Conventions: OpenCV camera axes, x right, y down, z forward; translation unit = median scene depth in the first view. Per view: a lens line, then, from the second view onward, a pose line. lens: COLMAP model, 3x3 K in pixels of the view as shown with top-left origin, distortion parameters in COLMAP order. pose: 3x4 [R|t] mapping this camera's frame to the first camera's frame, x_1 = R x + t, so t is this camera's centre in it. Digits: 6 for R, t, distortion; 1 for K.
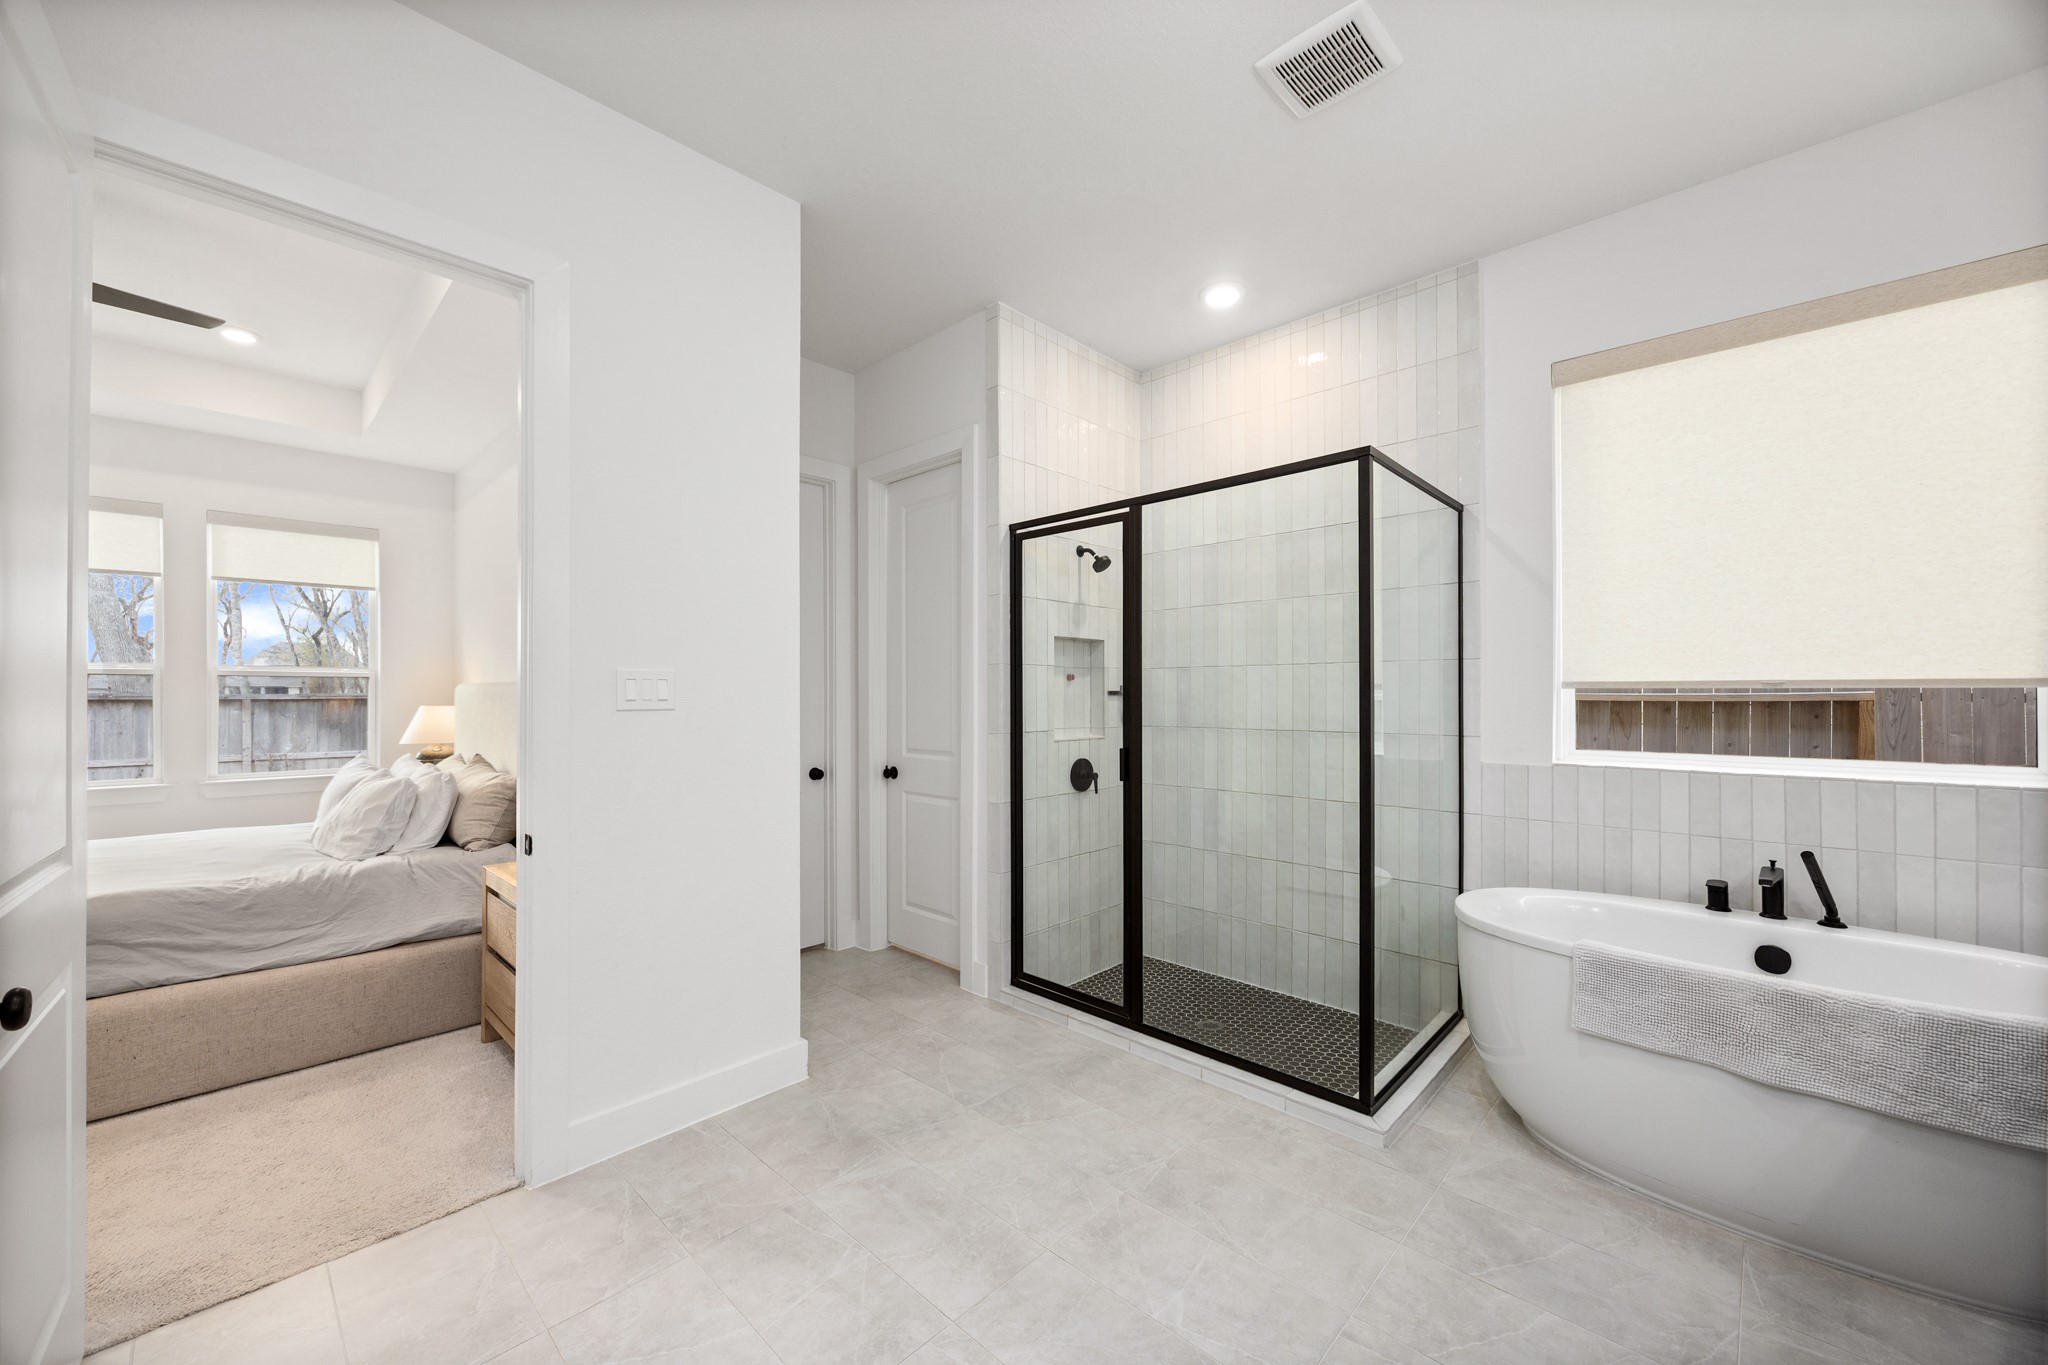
lens RADIAL K [[778.6, 0, 1024.0], [0, 778.6, 682.5], [0, 0, 1]] dist [-0.001186, -0.000142]
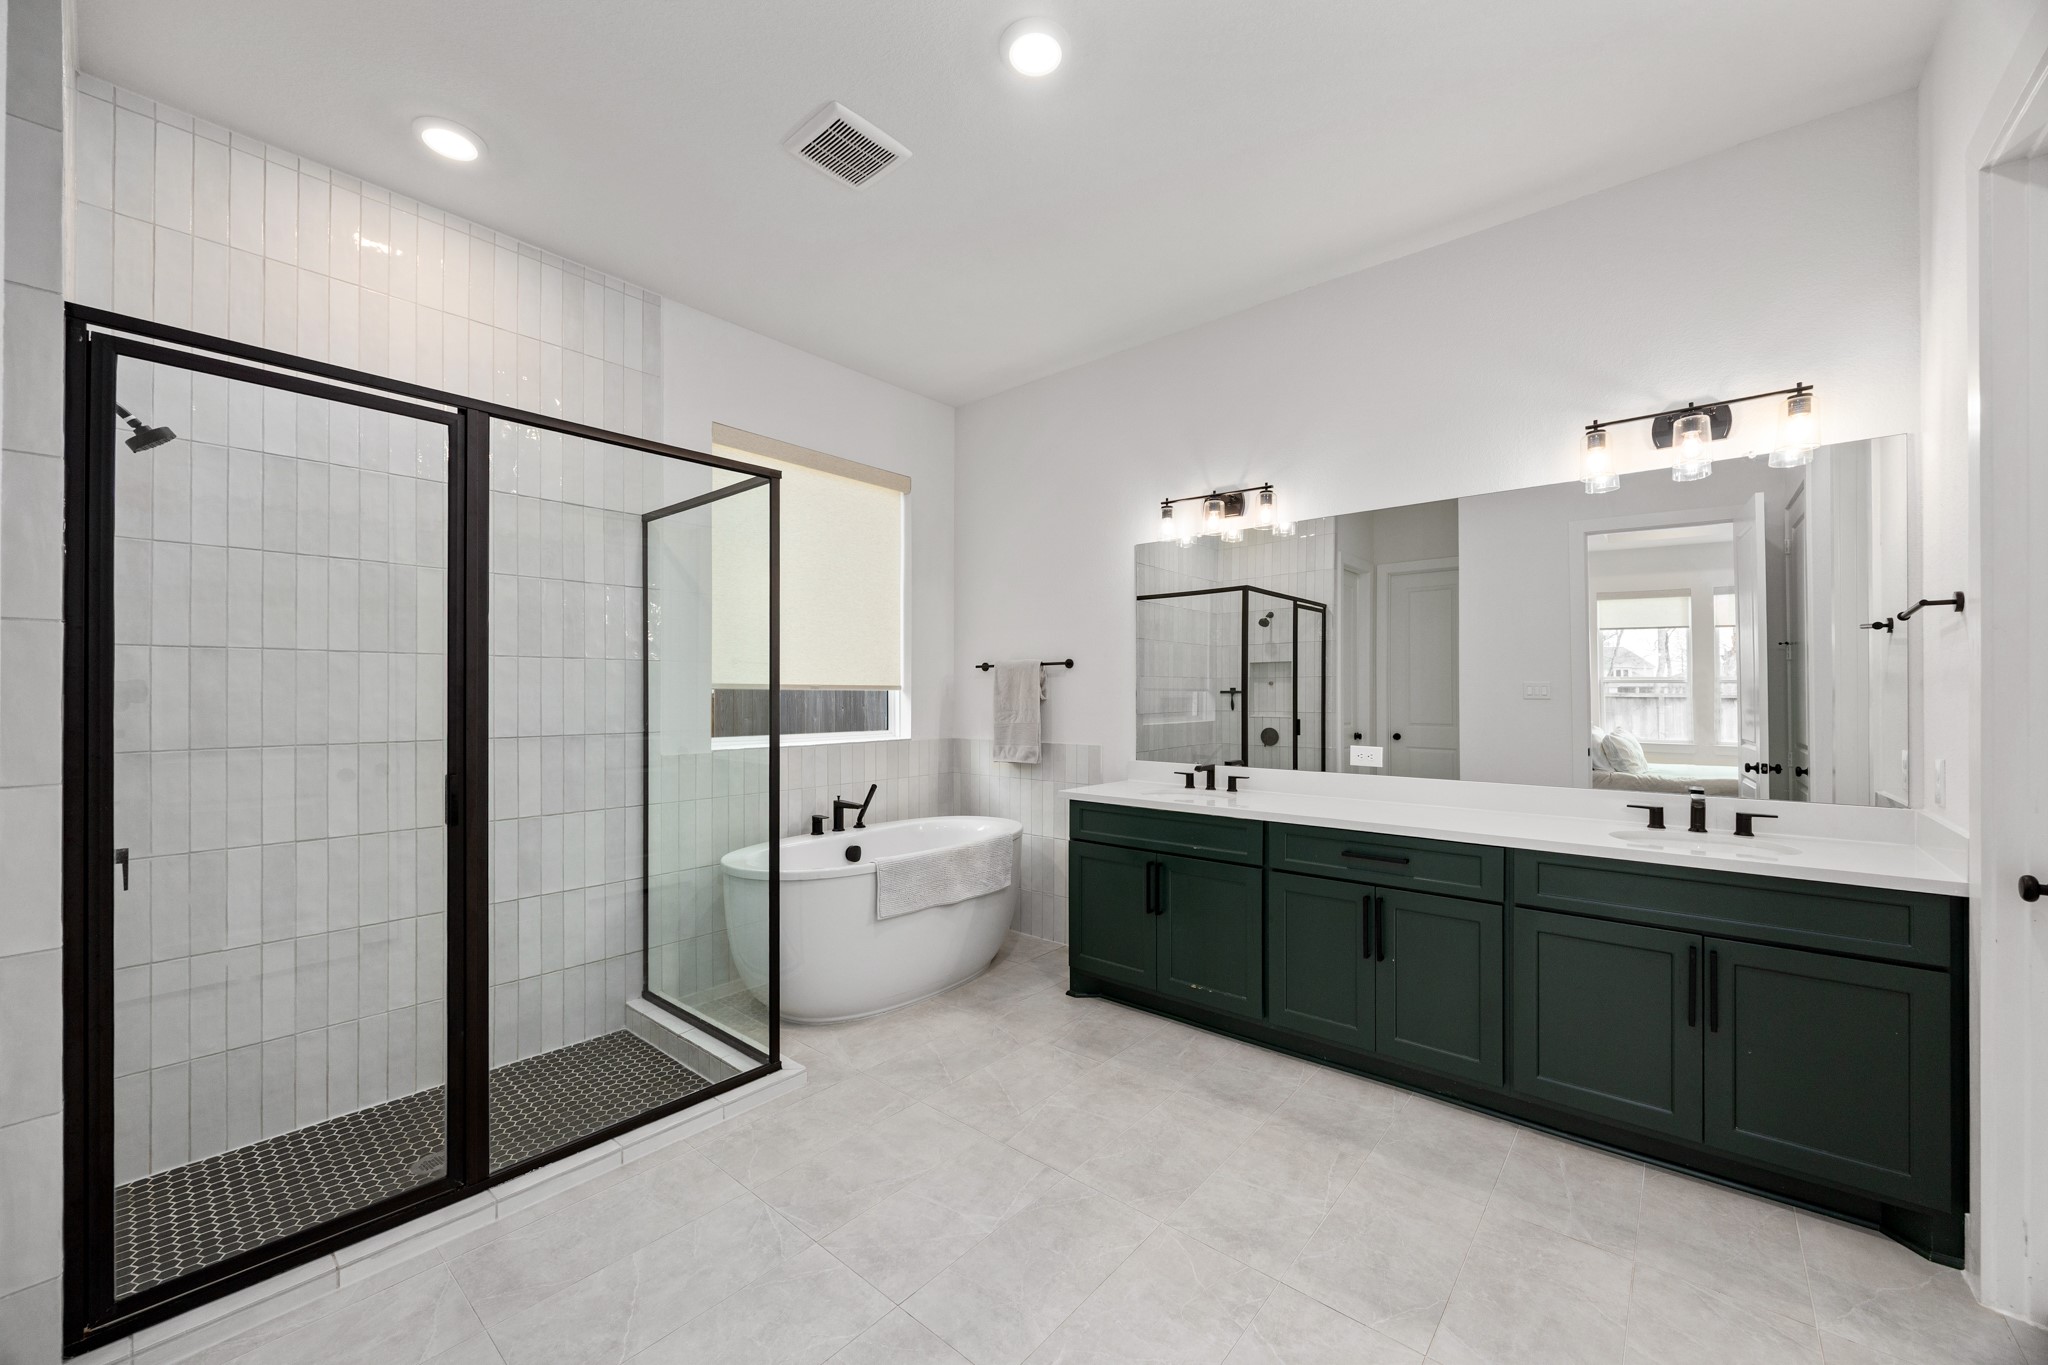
lens RADIAL K [[778.6, 0, 1024.0], [0, 778.6, 682.5], [0, 0, 1]] dist [-0.001186, -0.000142]
pose [[-0.051371, 0.014576, 0.998573, -0.561242], [-0.014892, 0.999771, -0.015359, 0.009448], [-0.998569, -0.015660, -0.051142, 0.573336]]
